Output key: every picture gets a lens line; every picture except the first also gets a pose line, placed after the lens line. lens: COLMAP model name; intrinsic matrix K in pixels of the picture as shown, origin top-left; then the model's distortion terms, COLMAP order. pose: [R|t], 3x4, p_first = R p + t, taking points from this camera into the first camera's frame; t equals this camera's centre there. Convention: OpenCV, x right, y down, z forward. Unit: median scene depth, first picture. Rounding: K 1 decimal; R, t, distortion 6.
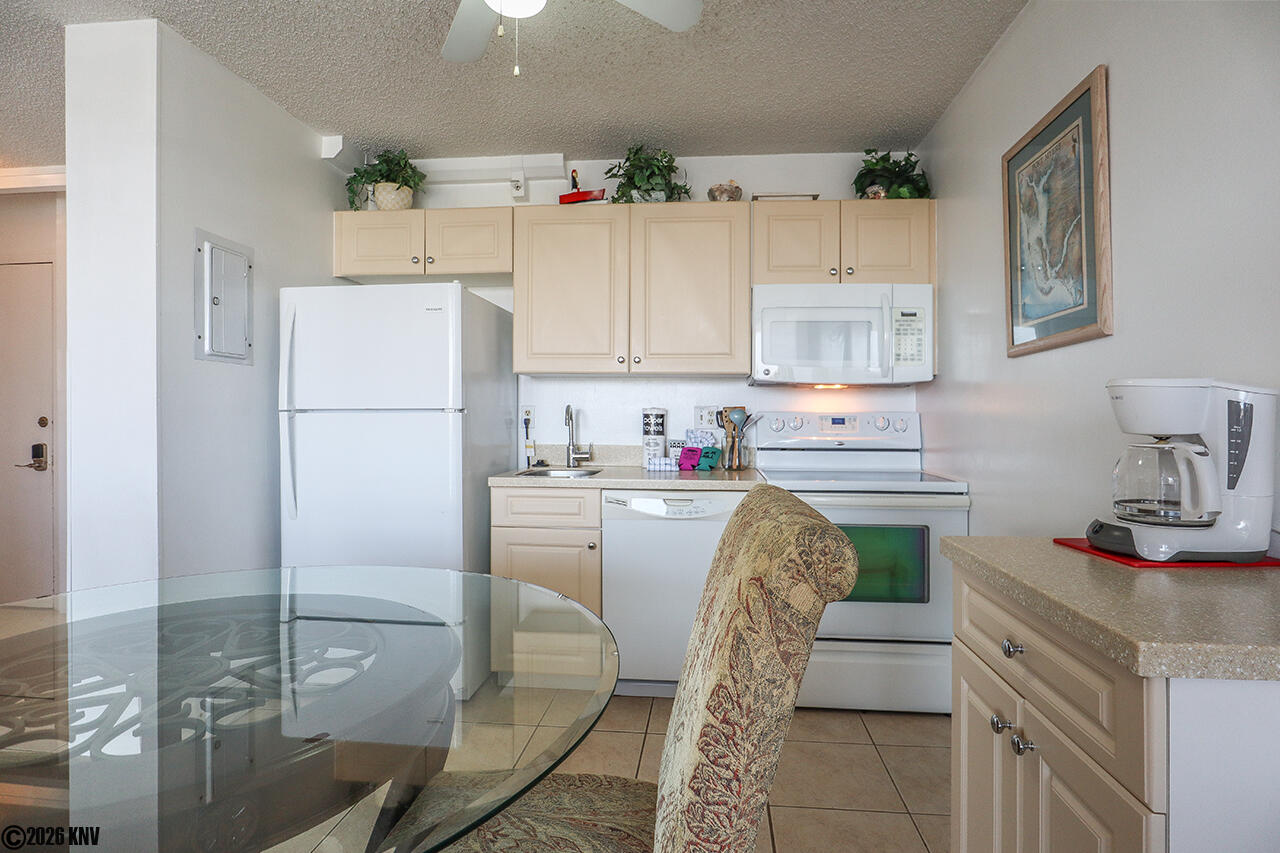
lens RADIAL K [[677.0, 0, 637.2], [0, 677.0, 425.2], [0, 0, 1]] dist [-0.044602, 0.015312]
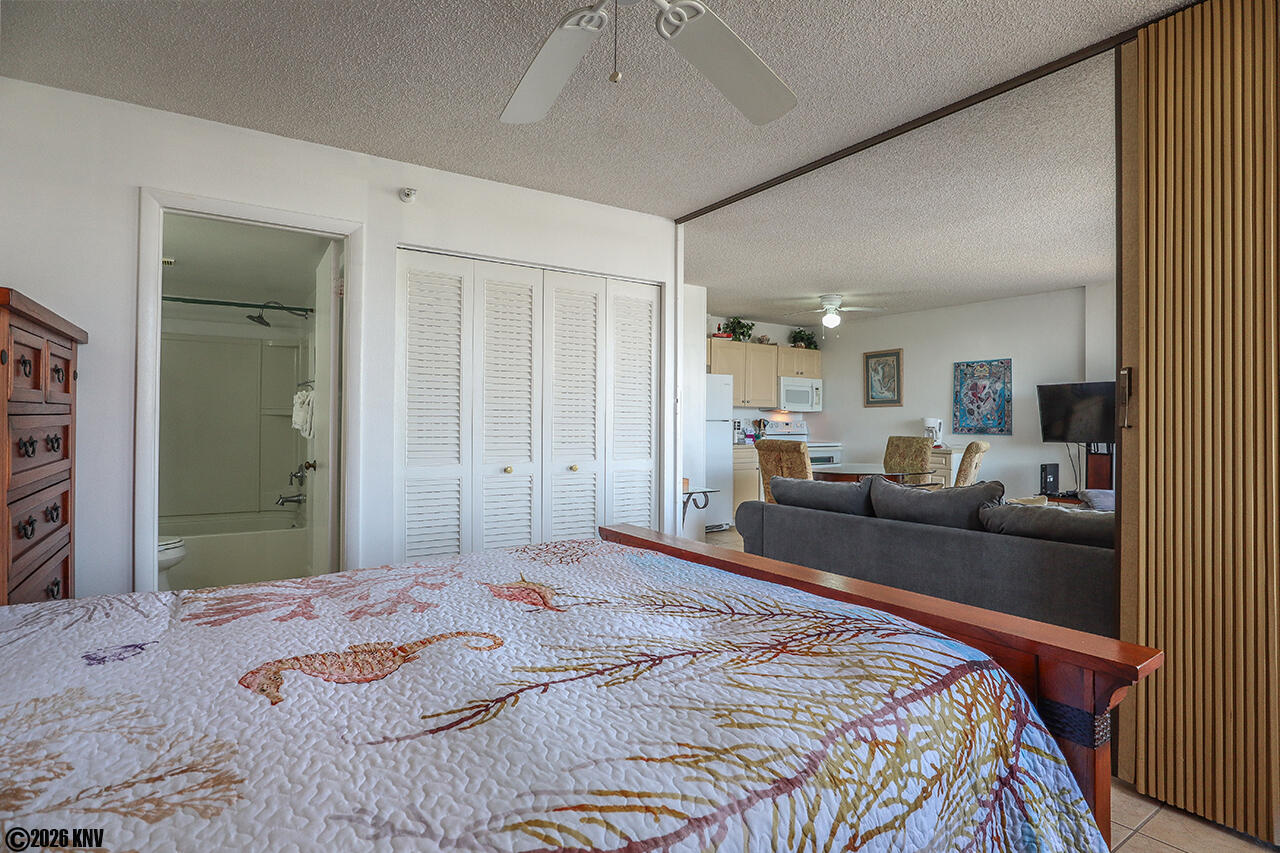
lens RADIAL K [[661.9, 0, 689.2], [0, 661.9, 433.1], [0, 0, 1]] dist [-0.020924, 0.004228]
pose [[0.734680, -0.012160, 0.678304, -1.998888], [0.005702, 0.999915, 0.011749, -0.004637], [-0.678389, -0.004764, 0.734687, -0.792027]]
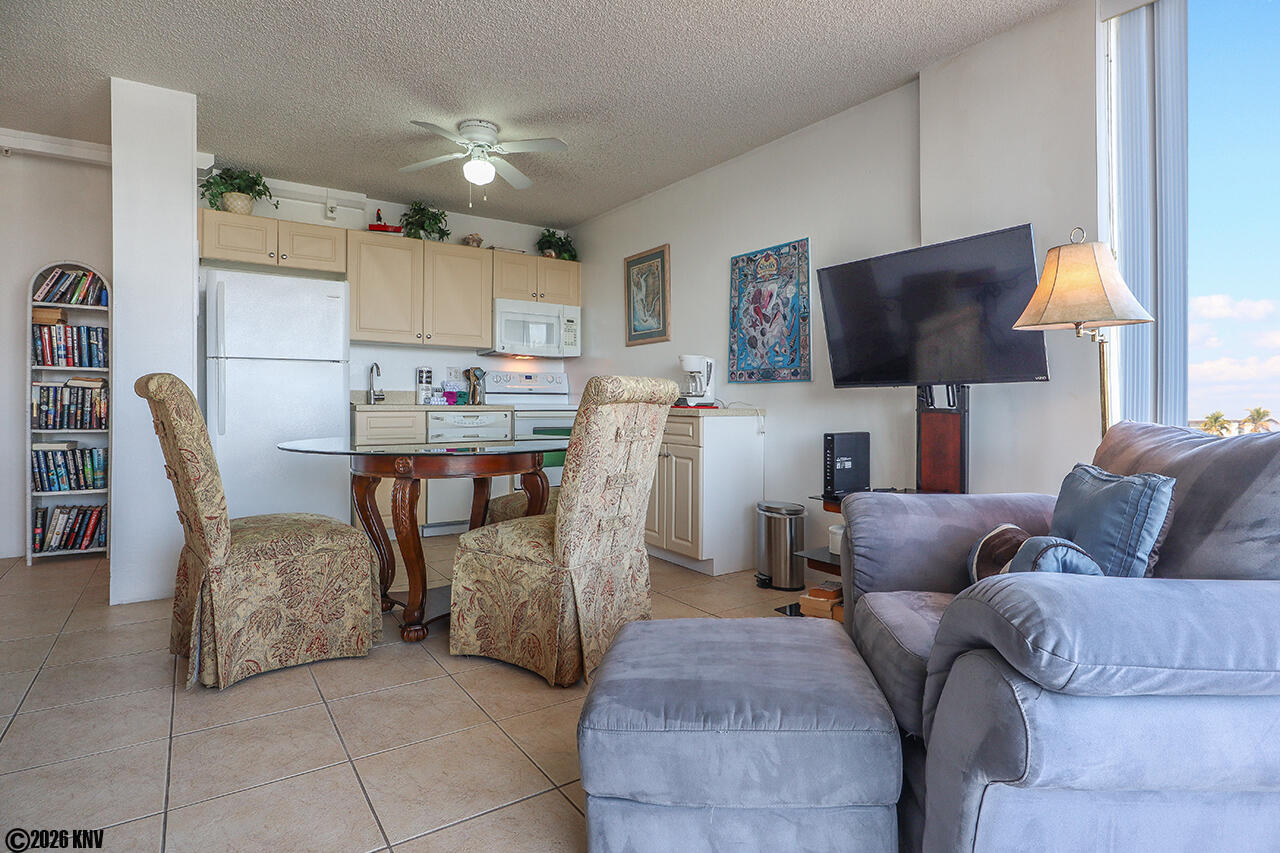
lens RADIAL K [[677.0, 0, 661.9], [0, 677.0, 412.7], [0, 0, 1]] dist [-0.044602, 0.015312]
pose [[0.751069, -0.009241, 0.660160, -0.670305], [0.004493, 0.999950, 0.008886, 0.079491], [-0.660209, -0.003708, 0.751073, -0.626435]]
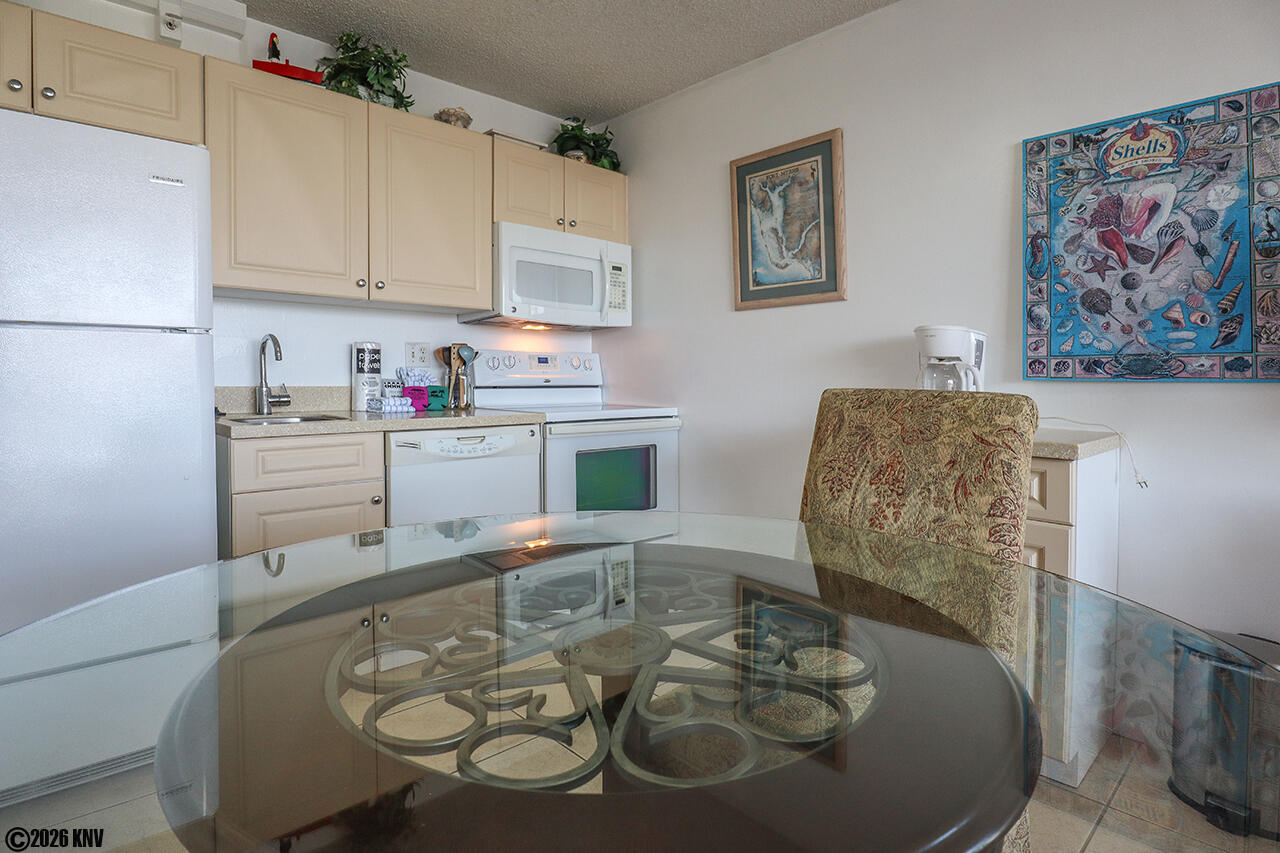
lens RADIAL K [[677.0, 0, 678.6], [0, 677.0, 381.5], [0, 0, 1]] dist [-0.044602, 0.015312]
pose [[0.628753, -0.006168, 0.777580, -0.435701], [0.006741, 0.999974, 0.002482, 0.028551], [-0.777576, 0.003681, 0.628779, 0.165656]]
